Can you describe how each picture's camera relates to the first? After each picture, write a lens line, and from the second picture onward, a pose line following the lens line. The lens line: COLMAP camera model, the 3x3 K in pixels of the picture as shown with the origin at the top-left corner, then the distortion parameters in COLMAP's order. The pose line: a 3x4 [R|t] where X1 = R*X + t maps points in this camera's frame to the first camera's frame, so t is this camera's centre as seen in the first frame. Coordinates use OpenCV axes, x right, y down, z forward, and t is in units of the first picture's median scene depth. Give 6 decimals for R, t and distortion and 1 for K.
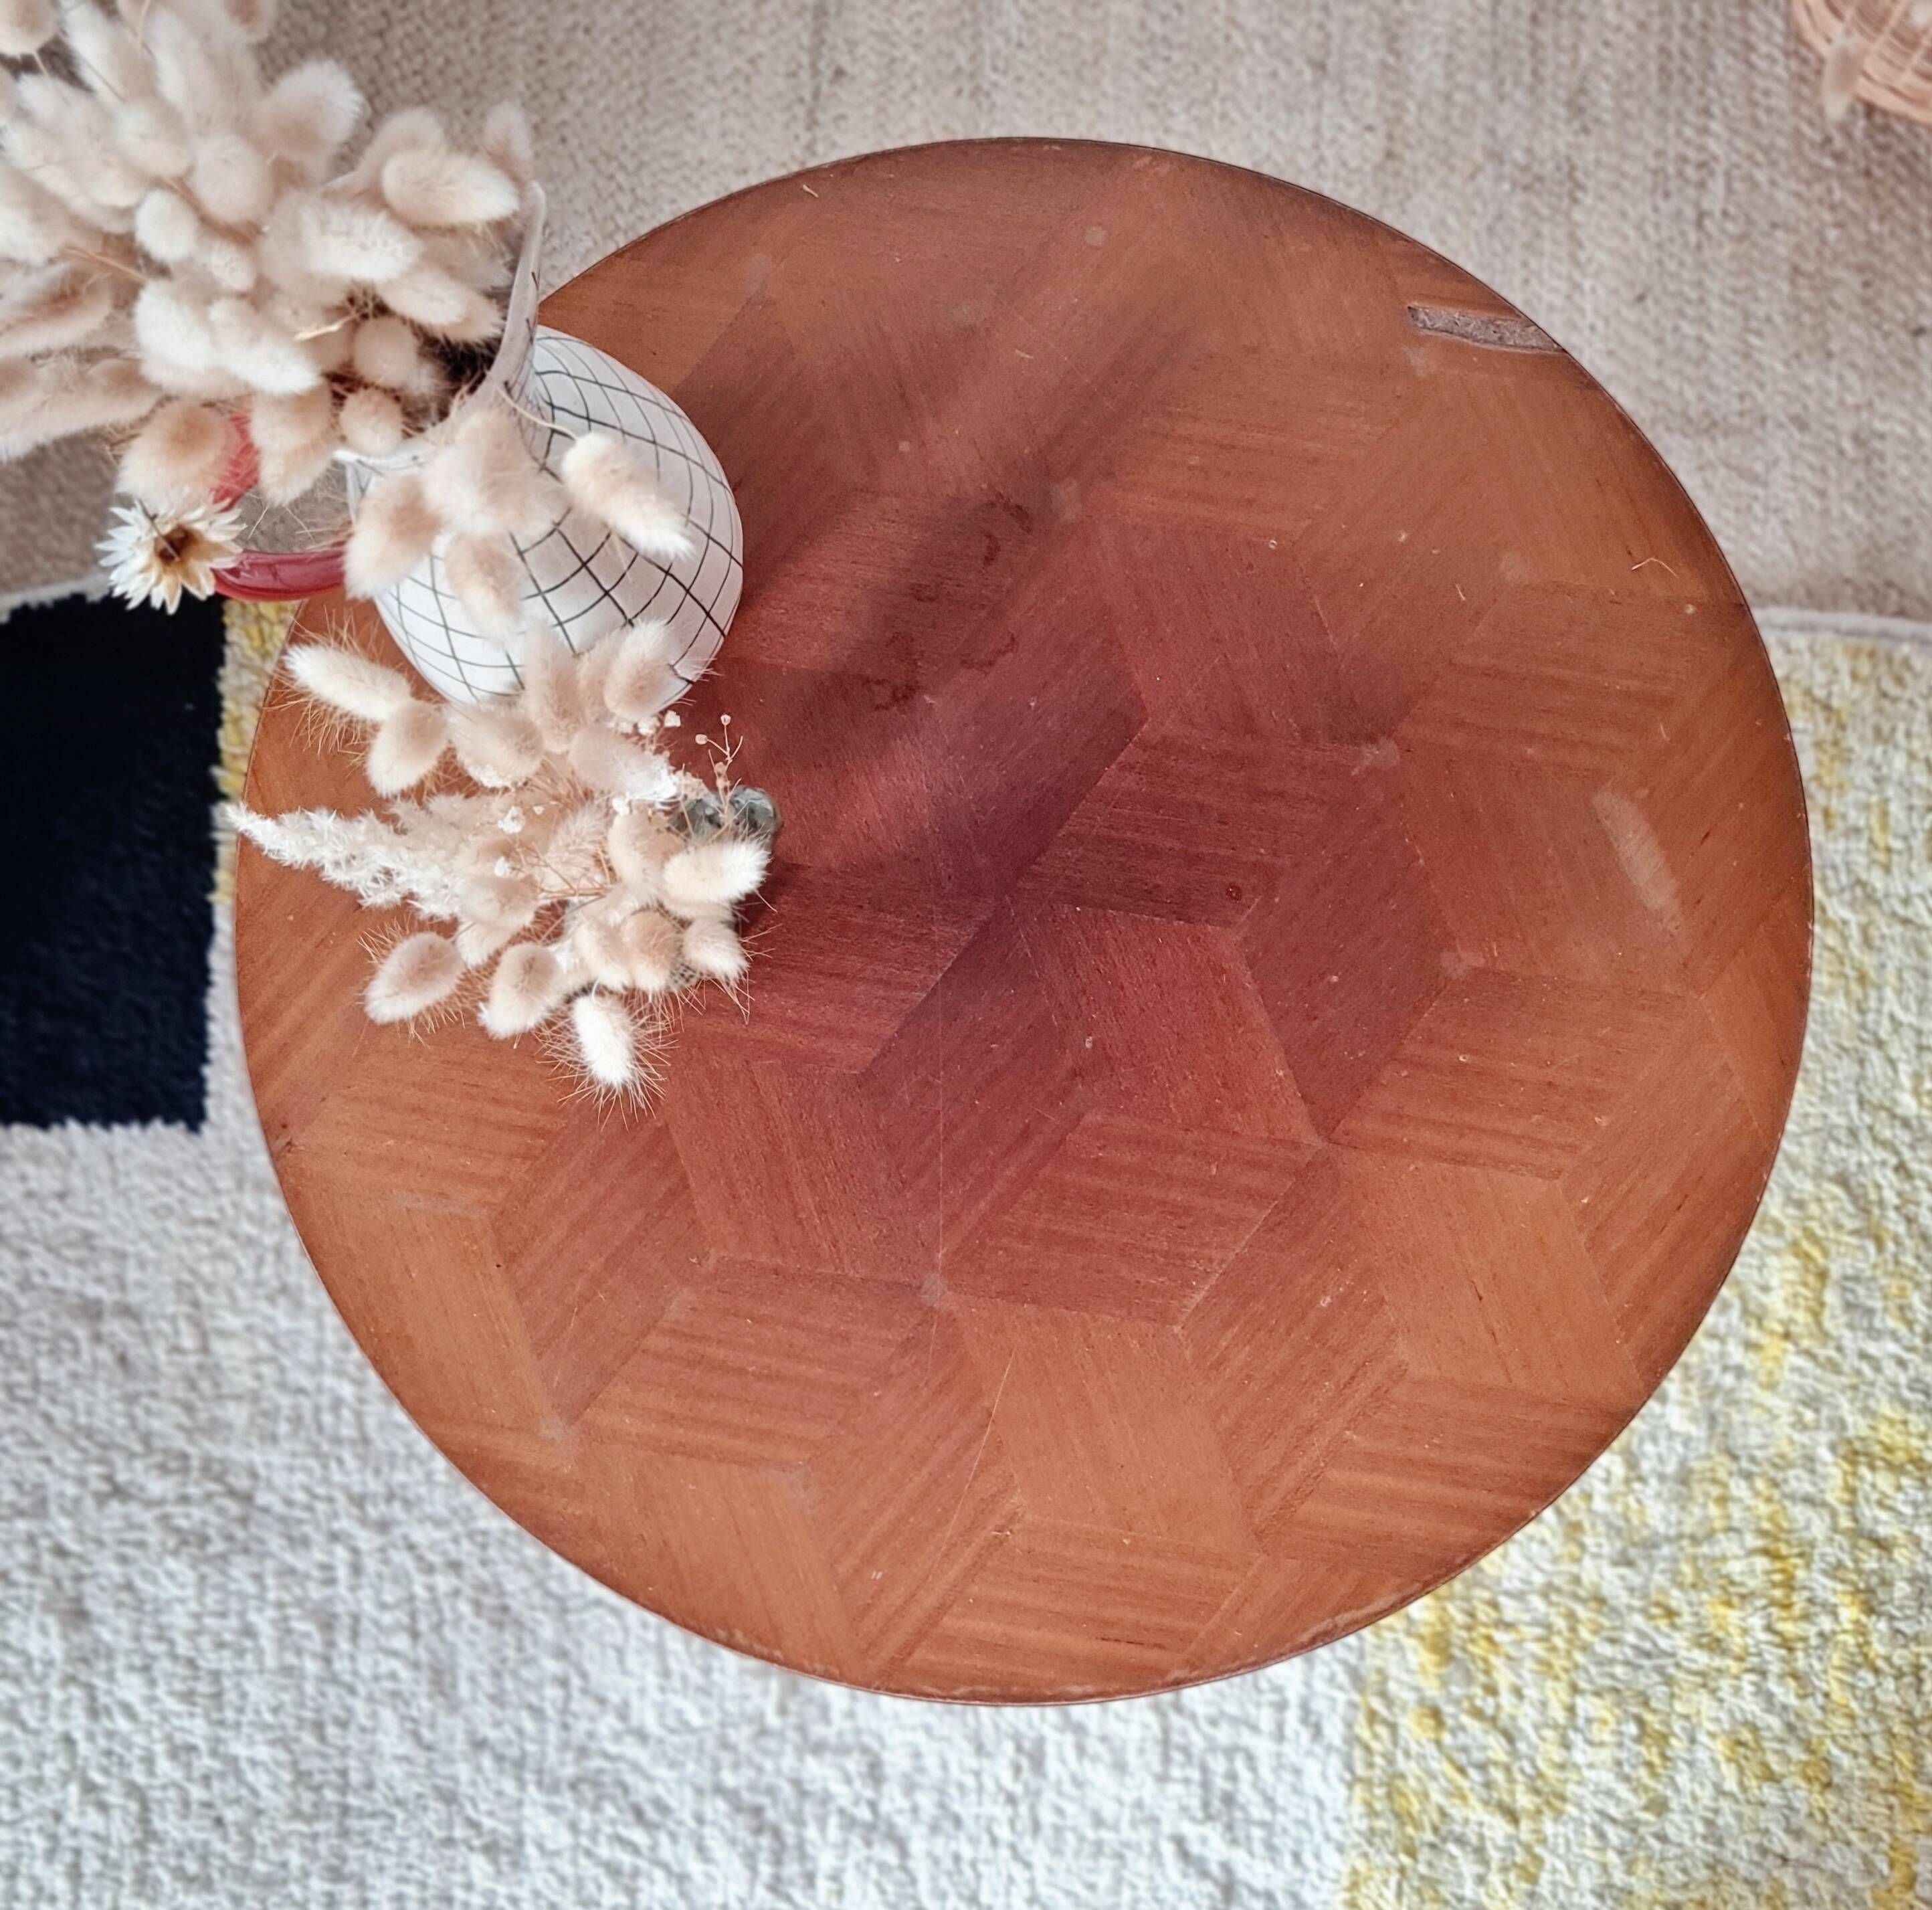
lens RADIAL K [[2720.6, 0, 966.0], [0, 2720.6, 955.0], [0, 0, 1]] dist [0.019554, 0.077322]
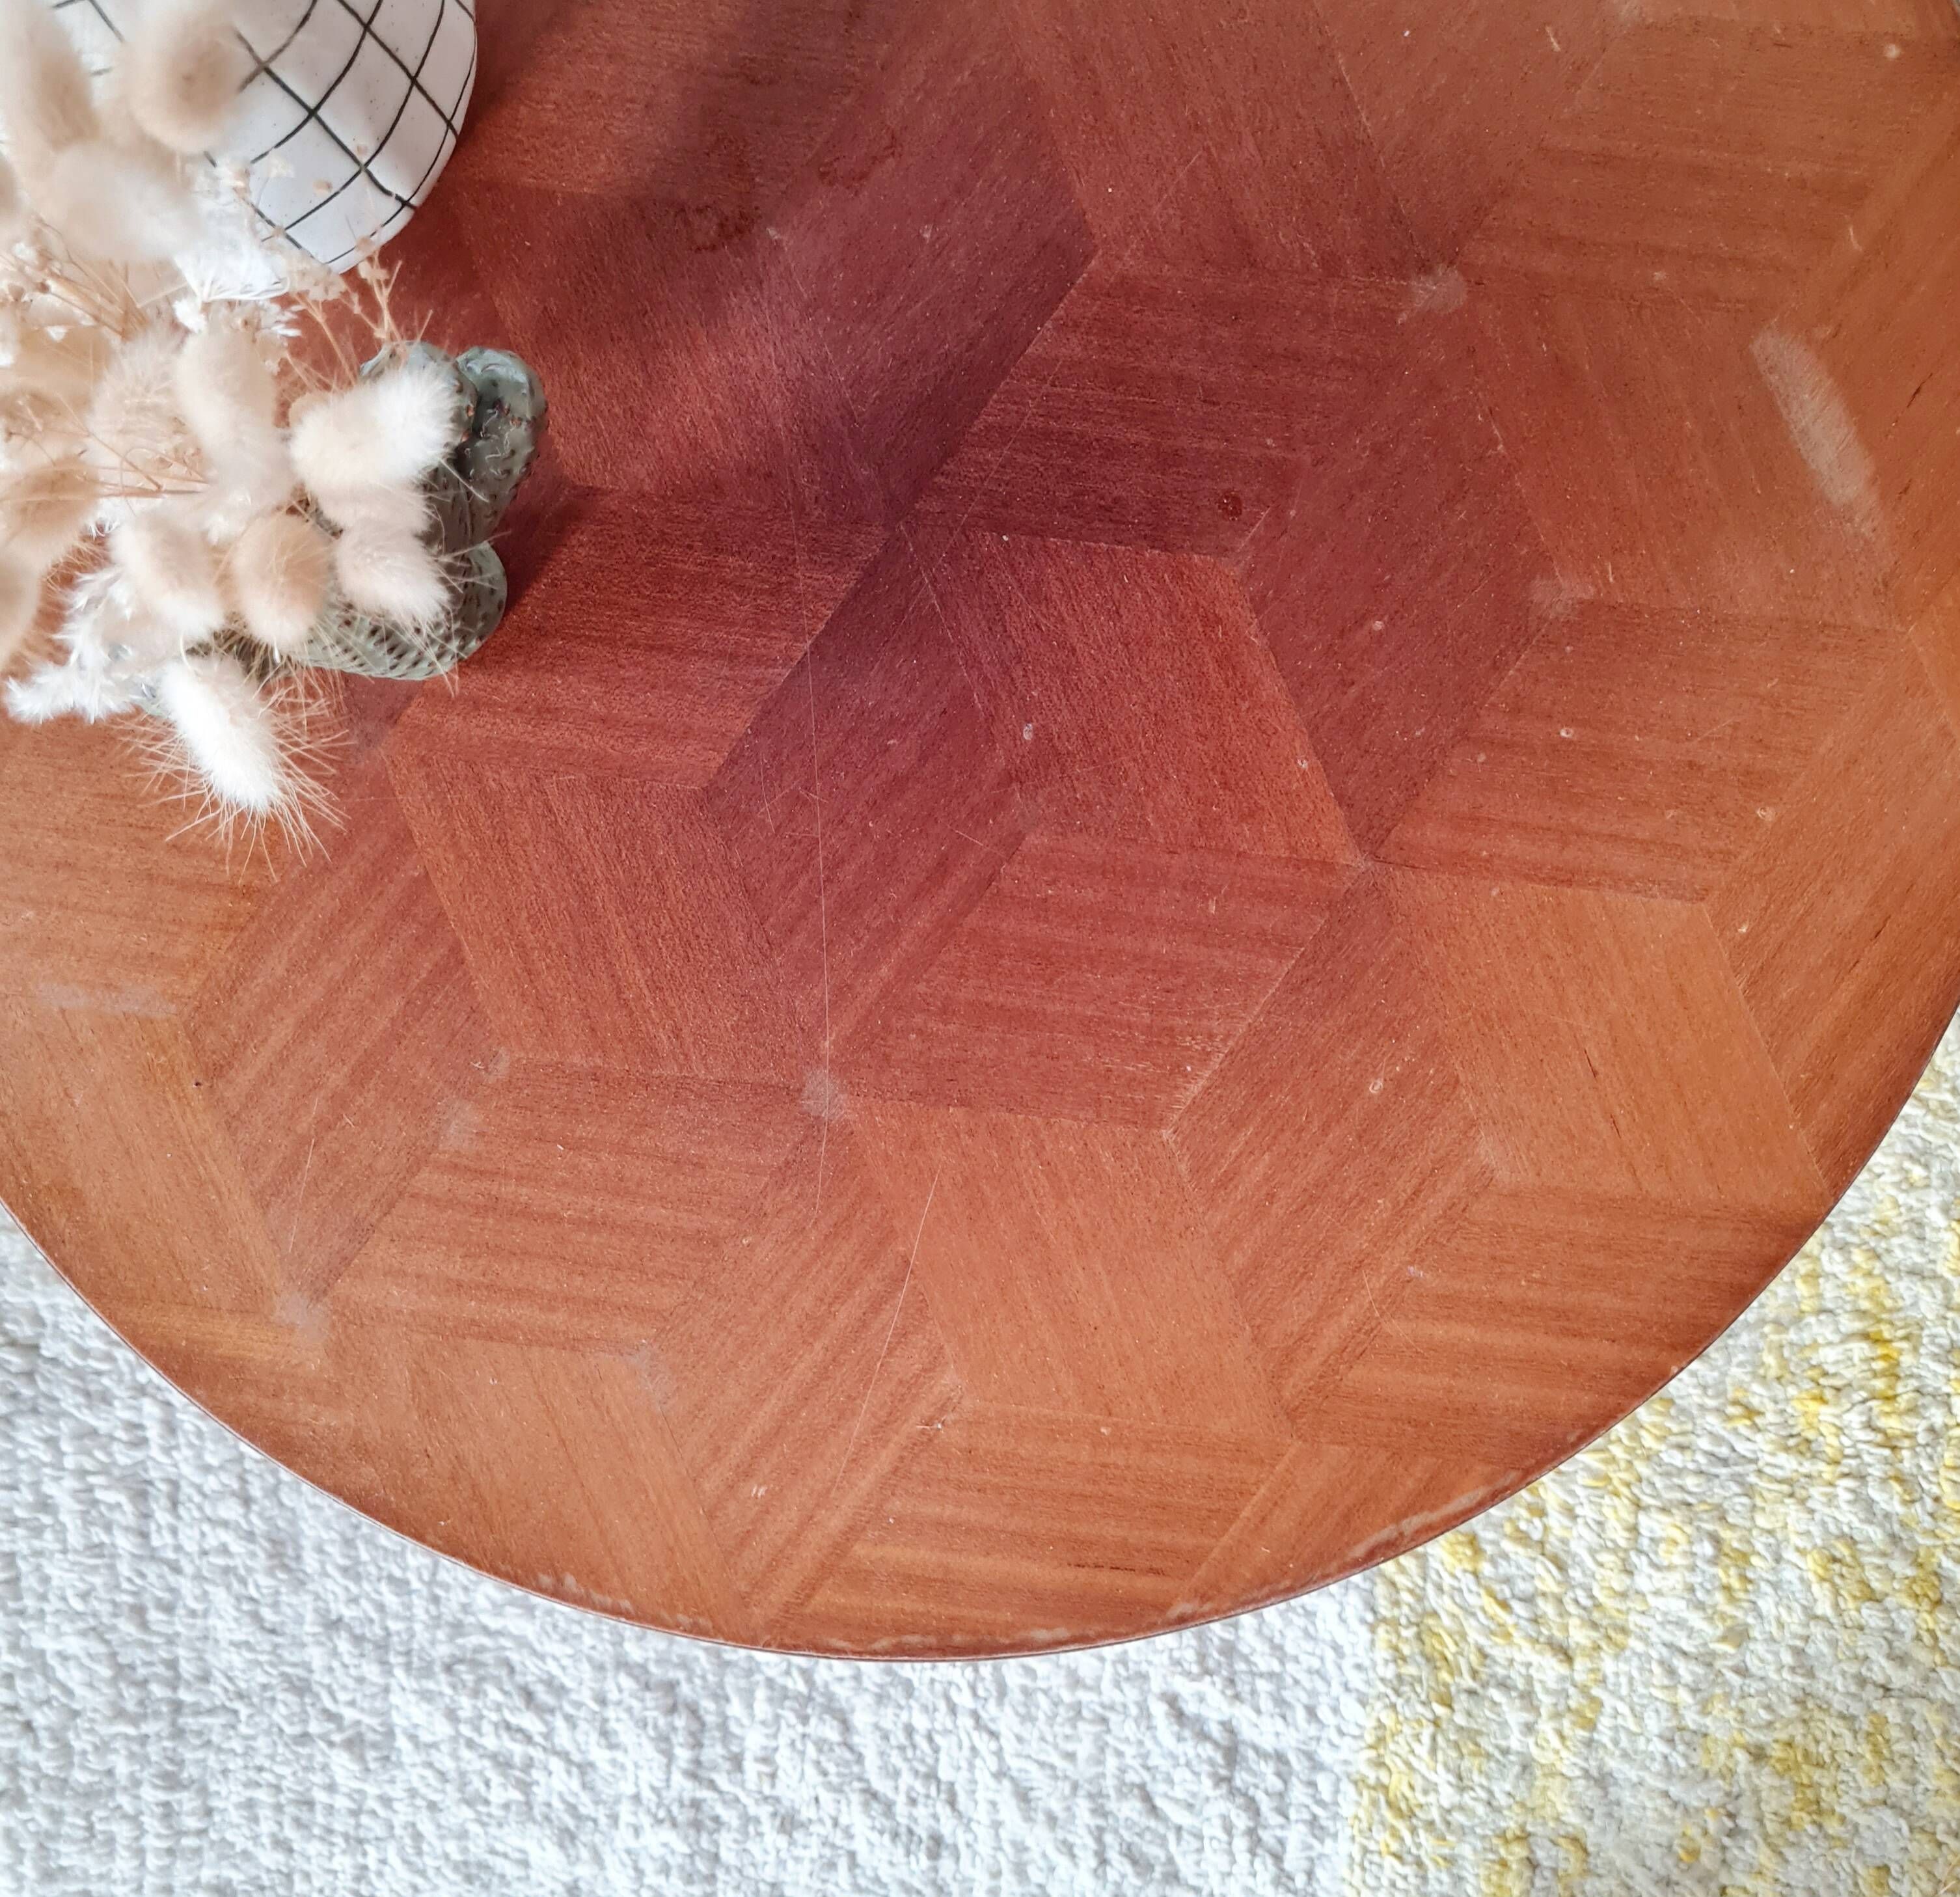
lens RADIAL K [[2427.8, 0, 980.0], [0, 2427.8, 948.5], [0, 0, 1]] dist [0.015635, 0.043558]
pose [[0.999000, -0.040234, 0.019513, 0.013749], [0.038221, 0.994802, 0.094385, 0.020810], [-0.023209, -0.093544, 0.995345, 0.278554]]
